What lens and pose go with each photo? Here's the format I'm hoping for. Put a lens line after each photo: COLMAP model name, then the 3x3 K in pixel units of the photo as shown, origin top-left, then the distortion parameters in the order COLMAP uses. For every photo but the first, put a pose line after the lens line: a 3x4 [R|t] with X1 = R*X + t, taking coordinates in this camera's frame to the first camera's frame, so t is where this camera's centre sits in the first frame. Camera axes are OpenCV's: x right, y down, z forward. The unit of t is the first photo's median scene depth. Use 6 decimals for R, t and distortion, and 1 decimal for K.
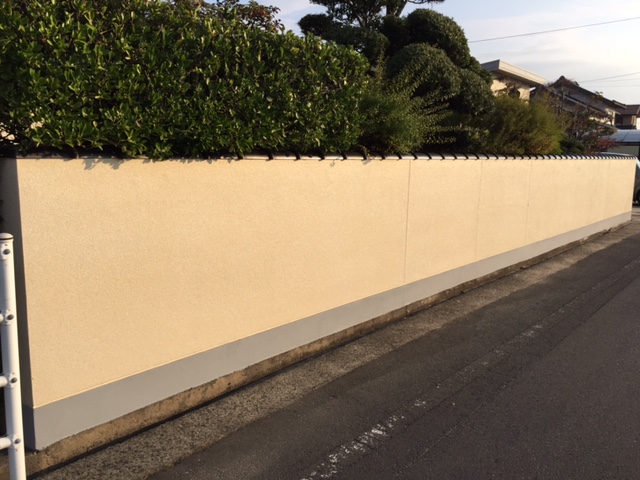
lens RADIAL K [[542.6, 0, 326.0], [0, 542.6, 221.2], [0, 0, 1]] dist [0.016017, -0.037628]
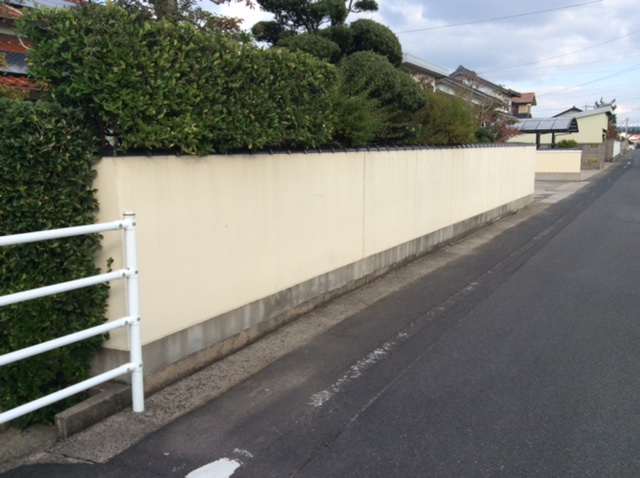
lens RADIAL K [[590.3, 0, 319.3], [0, 590.3, 239.2], [0, 0, 1]] dist [0.033662, 0.000000]
pose [[0.983903, -0.054410, 0.170216, -0.159831], [0.049763, 0.998266, 0.031448, 0.029164], [-0.171632, -0.022471, 0.984905, -0.233678]]
